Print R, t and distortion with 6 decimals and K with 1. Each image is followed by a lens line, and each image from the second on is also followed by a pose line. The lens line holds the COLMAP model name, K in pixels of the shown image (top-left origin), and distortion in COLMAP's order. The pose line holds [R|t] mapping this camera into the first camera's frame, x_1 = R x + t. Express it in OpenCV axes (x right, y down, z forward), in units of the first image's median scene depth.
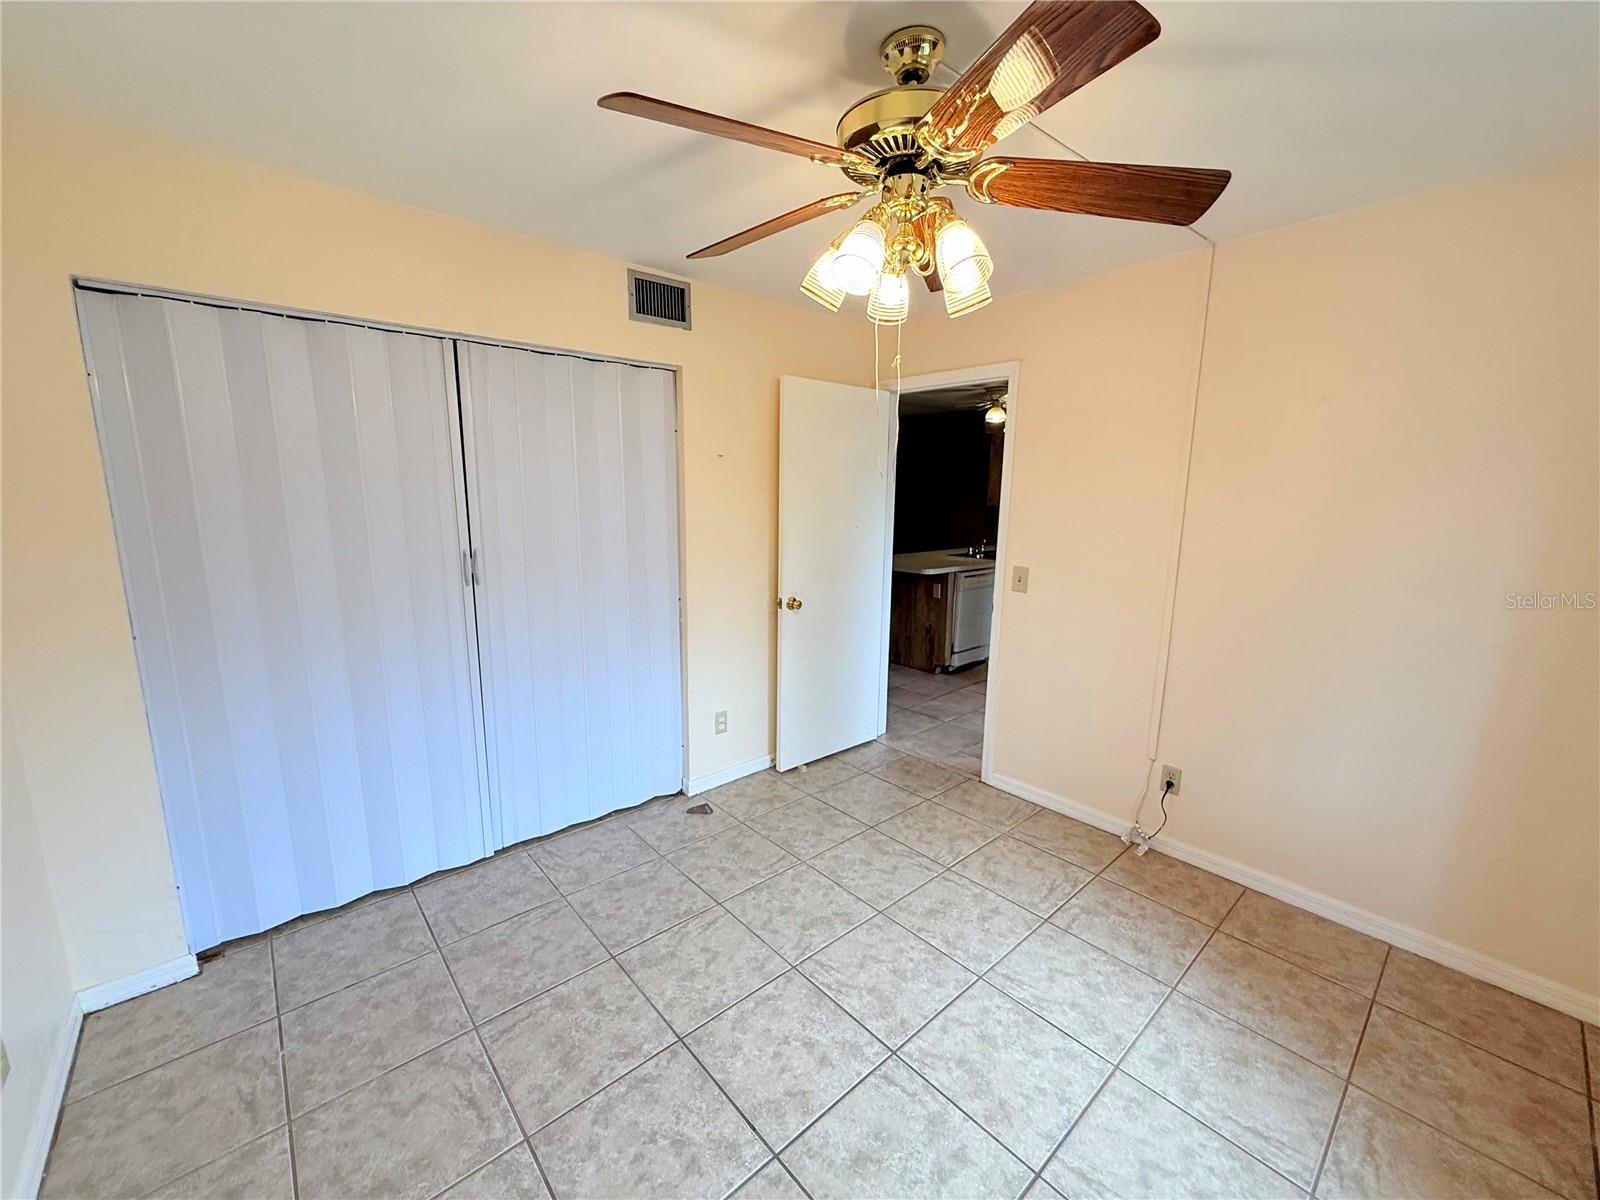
lens RADIAL K [[636.0, 0, 800.0], [0, 636.0, 600.0], [0, 0, 1]] dist [-0.000293, -0.000129]
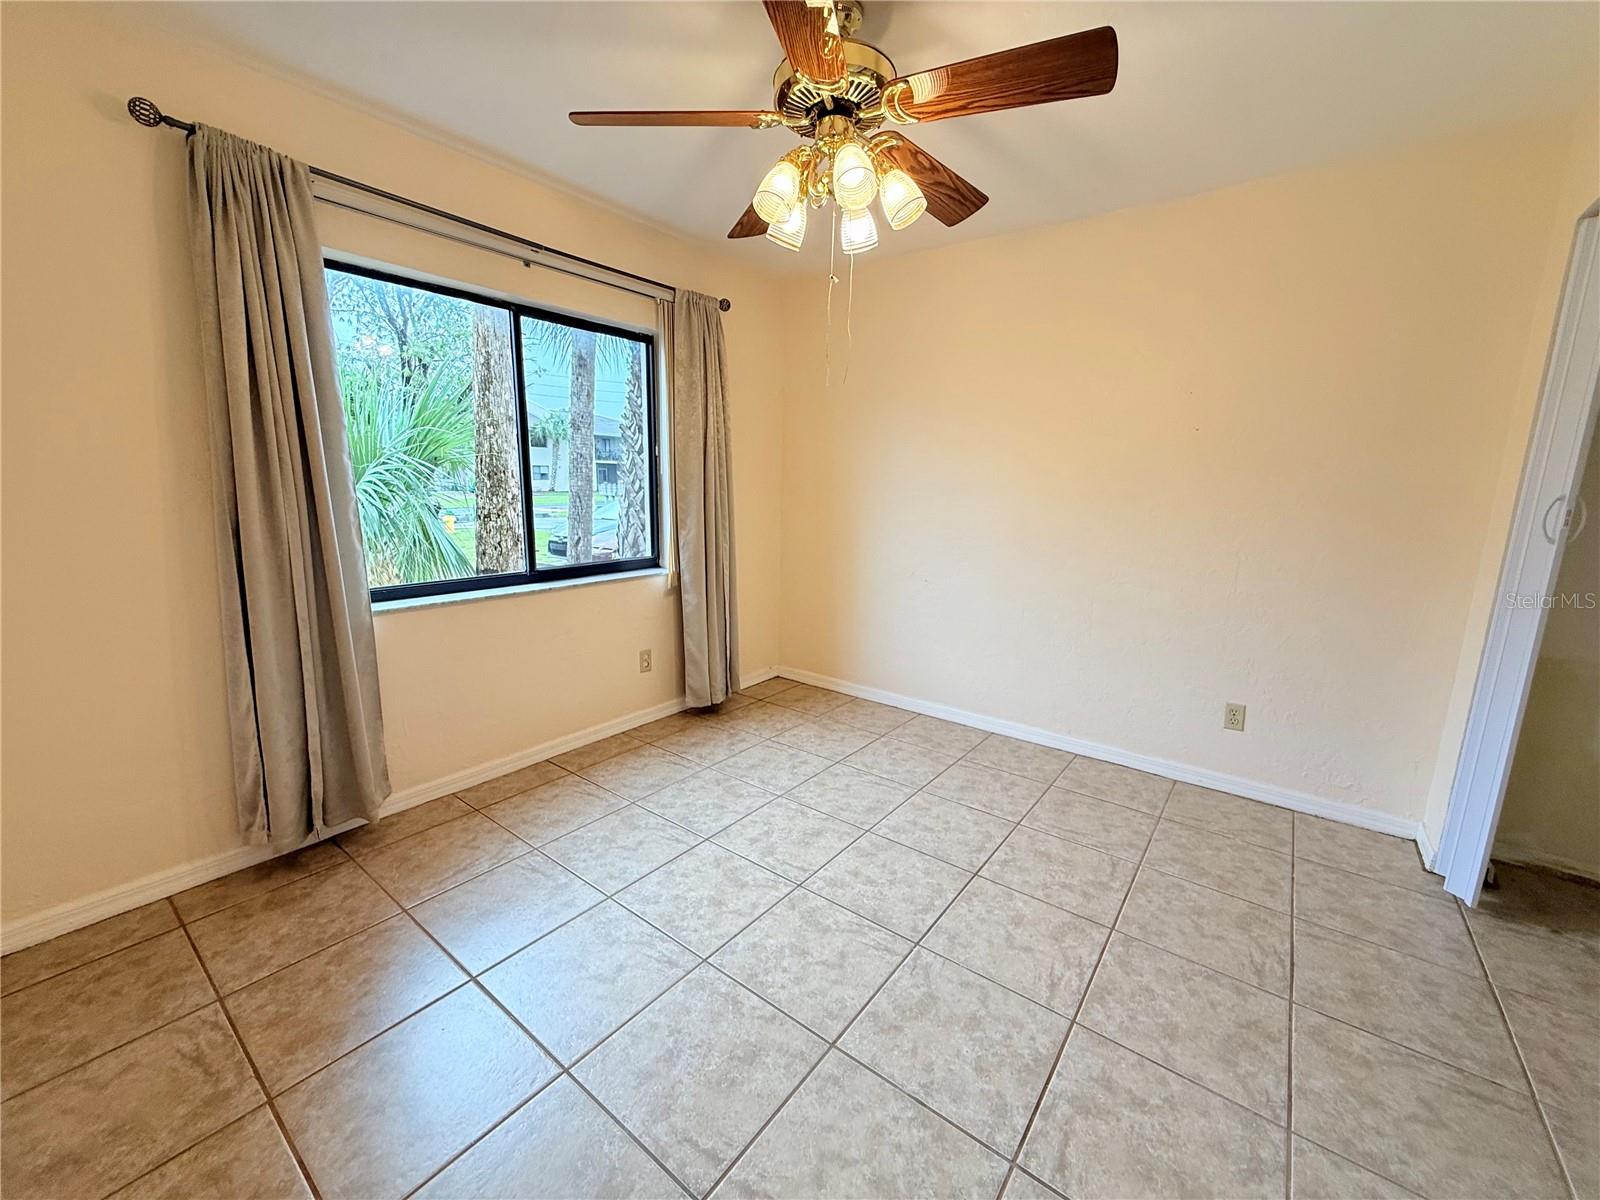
lens RADIAL K [[636.0, 0, 800.0], [0, 636.0, 600.0], [0, 0, 1]] dist [-0.000293, -0.000129]
pose [[-0.981350, 0.008434, -0.192045, 0.328090], [-0.059826, 0.936022, 0.346818, -0.167336], [0.182683, 0.351839, -0.918061, 1.687351]]
